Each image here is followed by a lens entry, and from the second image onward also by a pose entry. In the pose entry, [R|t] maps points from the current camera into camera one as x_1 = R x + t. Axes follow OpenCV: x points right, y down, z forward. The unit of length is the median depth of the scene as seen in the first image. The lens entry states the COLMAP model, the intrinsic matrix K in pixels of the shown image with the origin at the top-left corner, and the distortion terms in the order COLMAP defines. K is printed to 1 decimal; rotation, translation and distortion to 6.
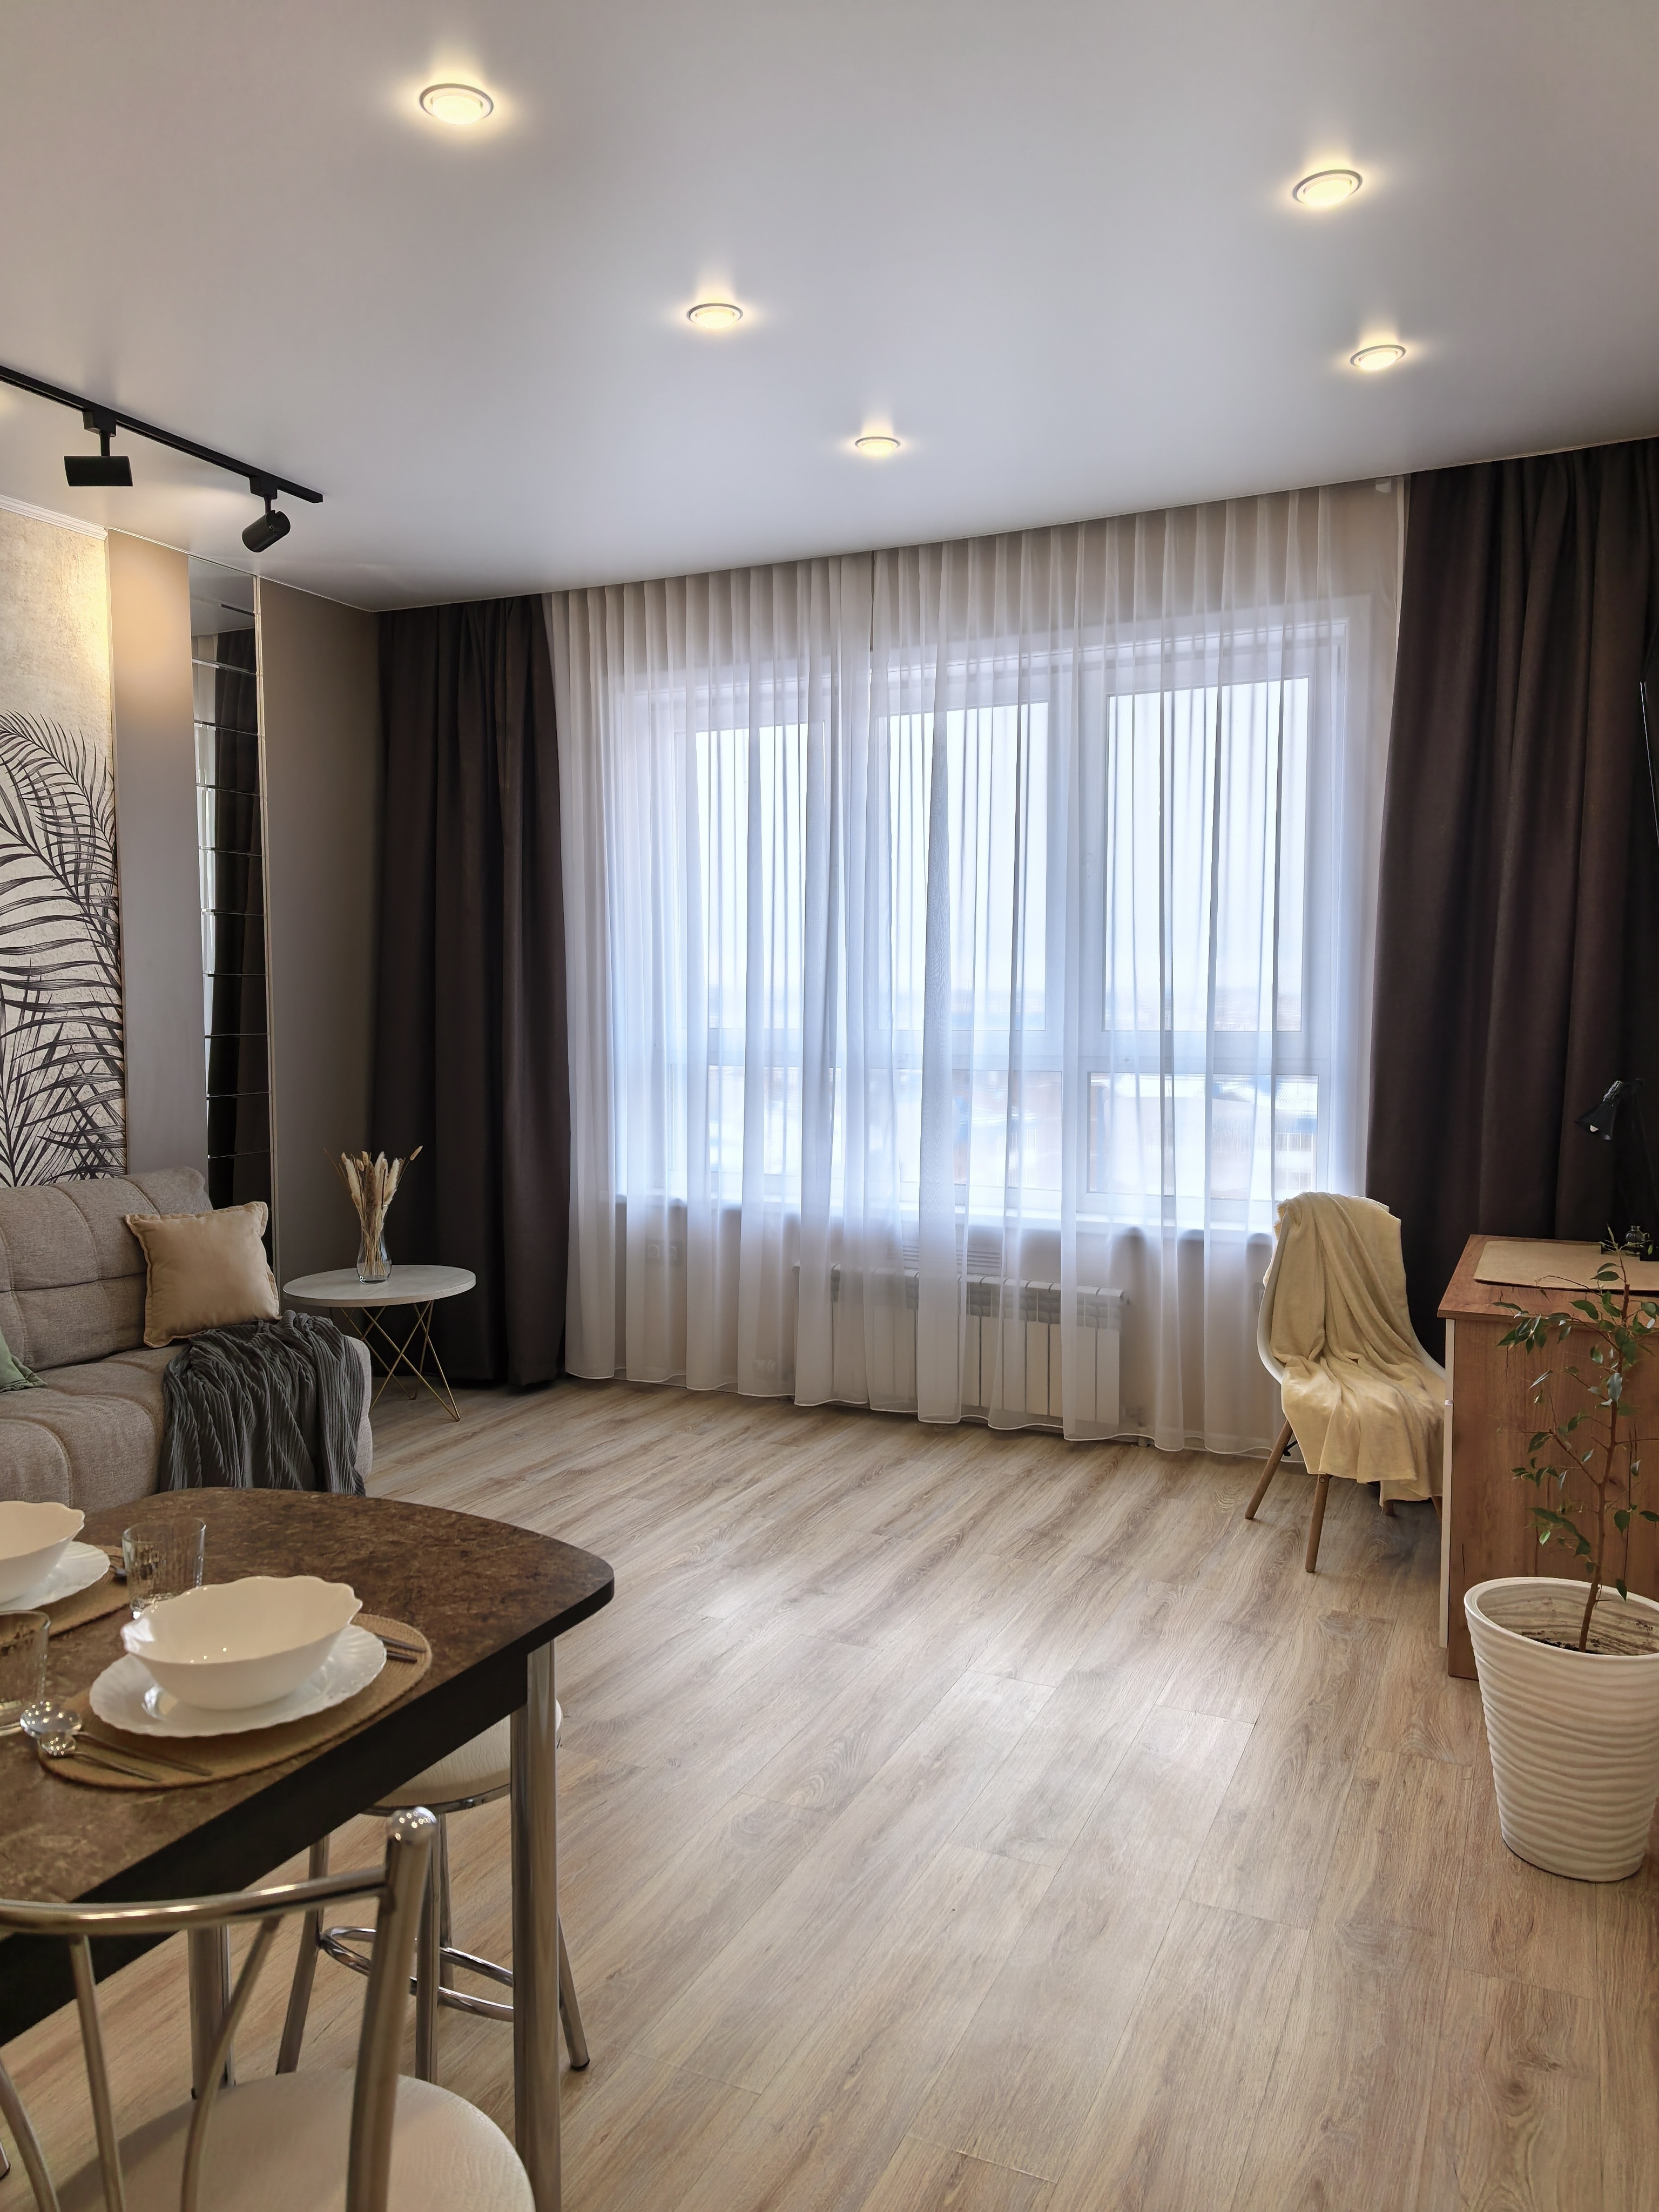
lens RADIAL K [[1566.6, 0, 830.6], [0, 1566.6, 1117.5], [0, 0, 1]] dist [0.102375, -0.181833]
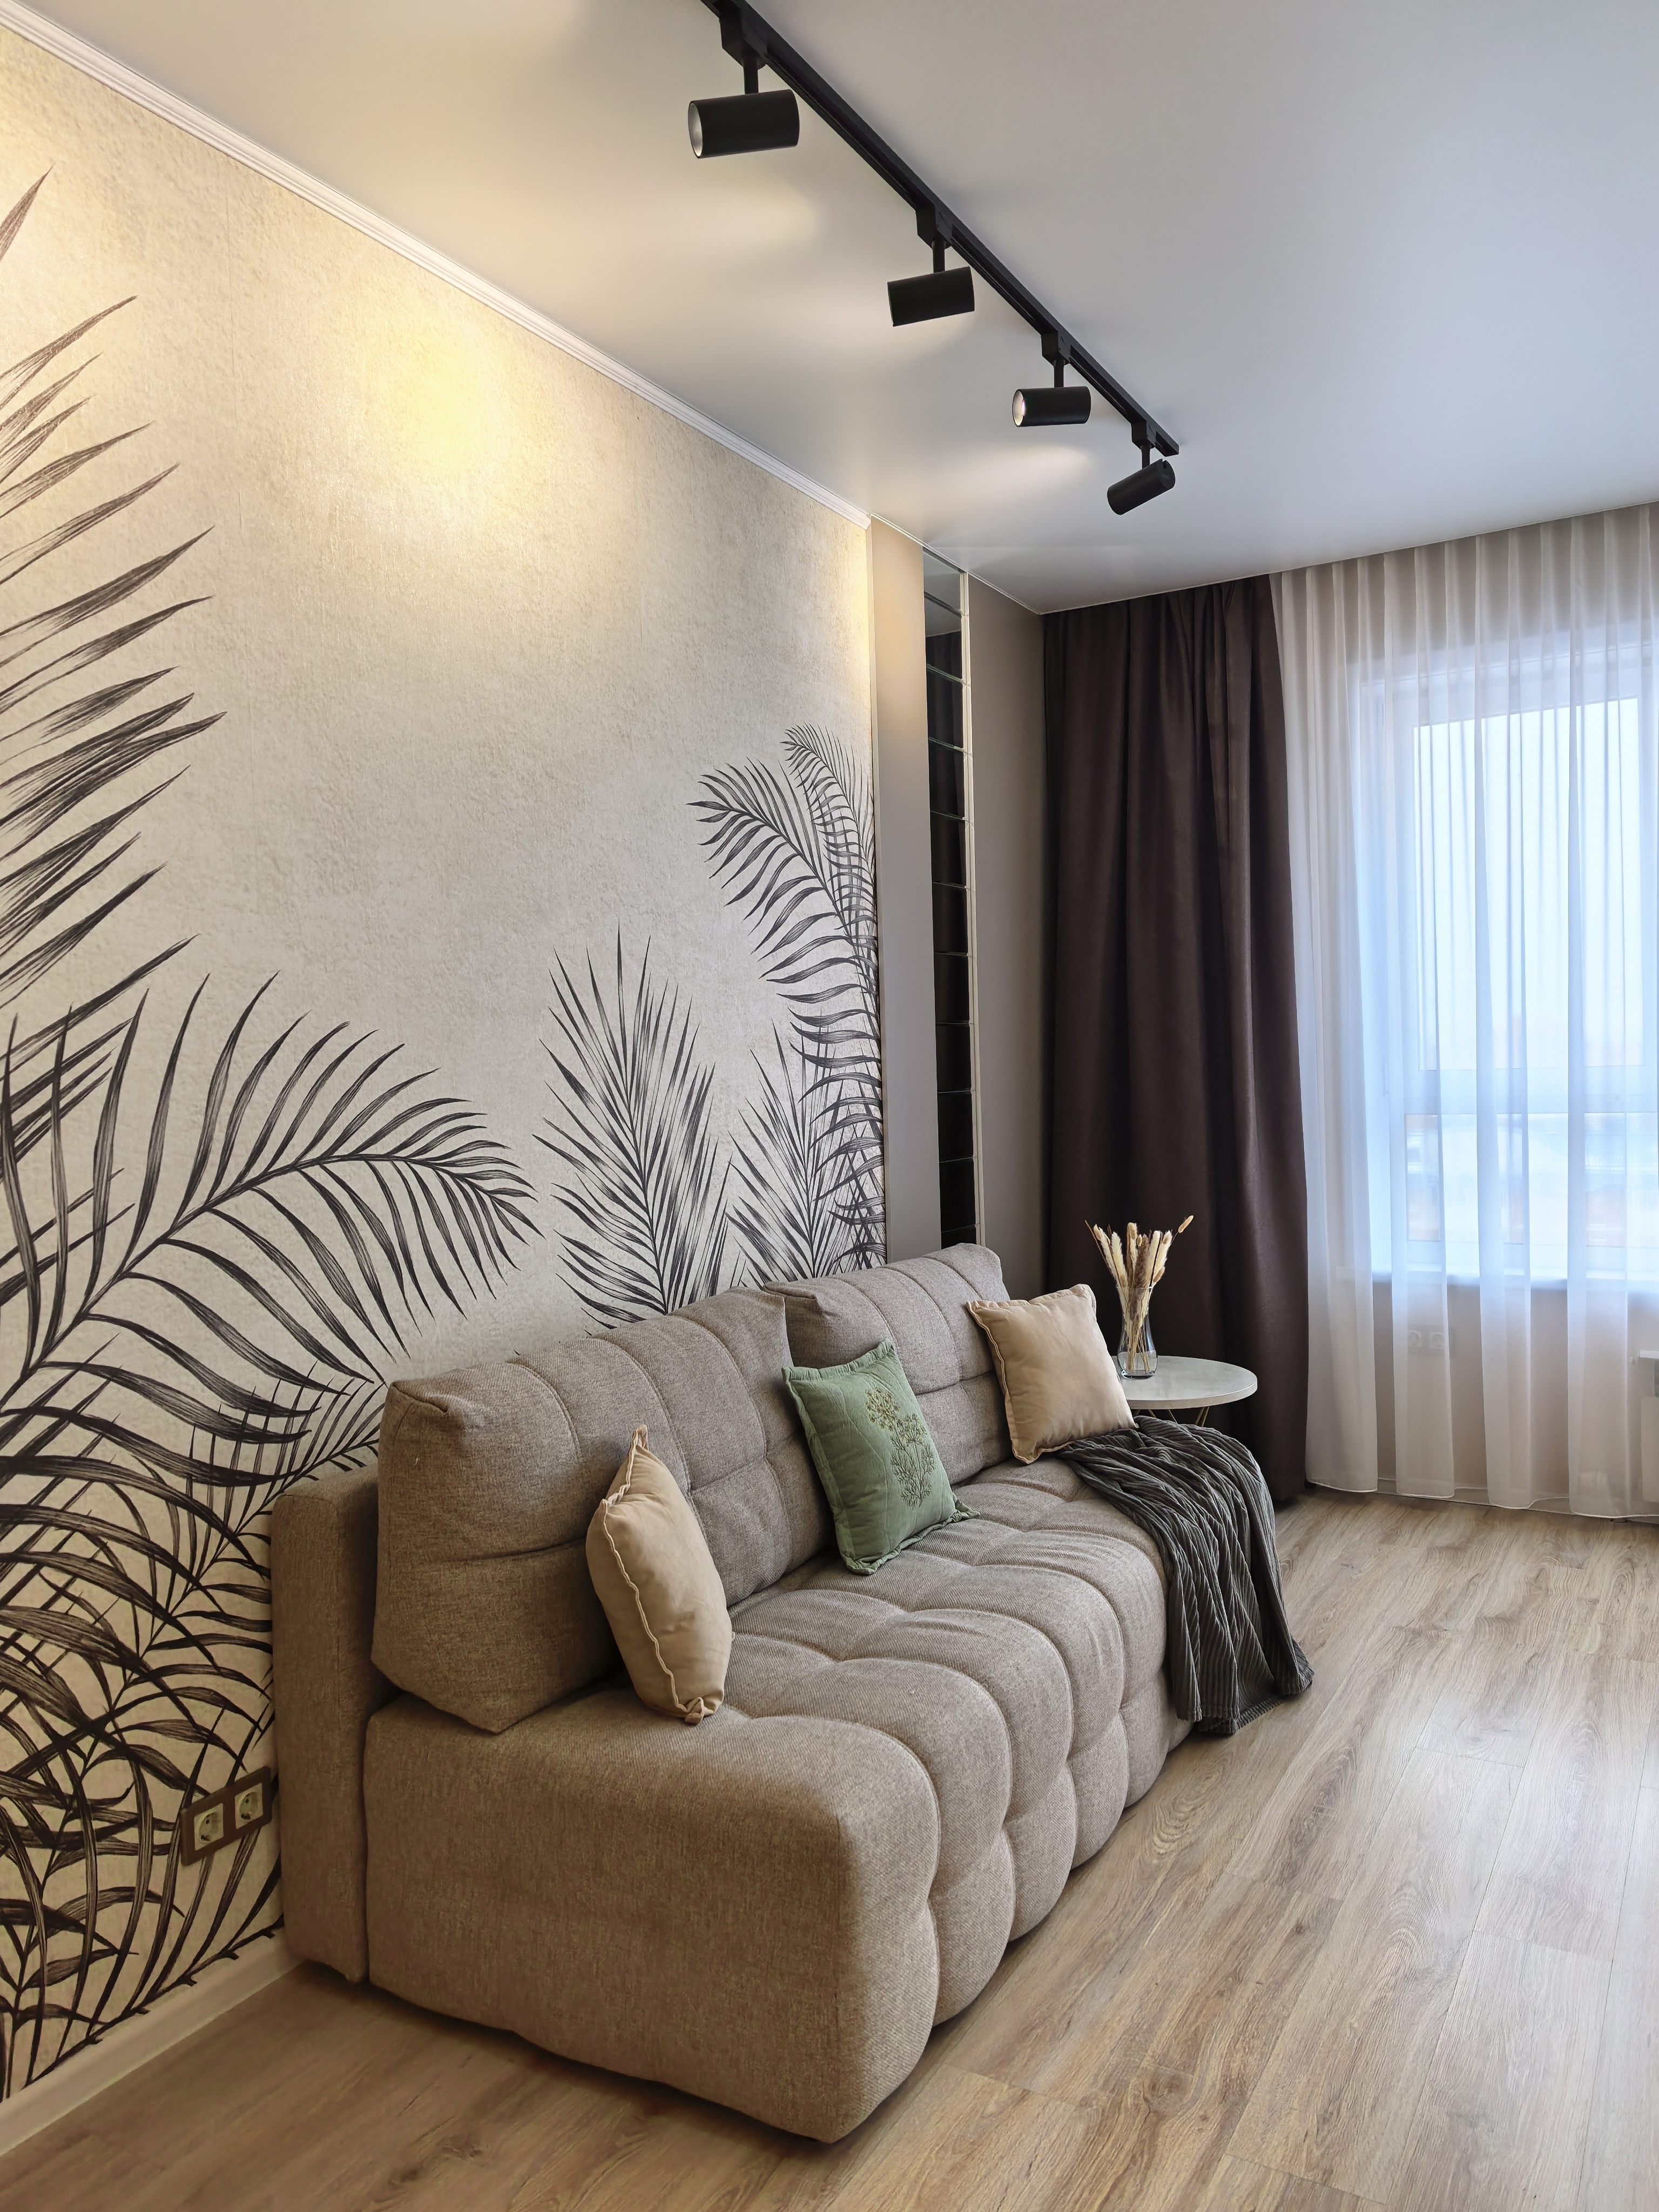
lens RADIAL K [[1566.6, 0, 830.6], [0, 1566.6, 1117.5], [0, 0, 1]] dist [0.102375, -0.181833]
pose [[0.992292, -0.022848, -0.121794, -0.377460], [0.017963, 0.998995, -0.041056, -0.003781], [0.122610, 0.038552, 0.991706, 0.143392]]
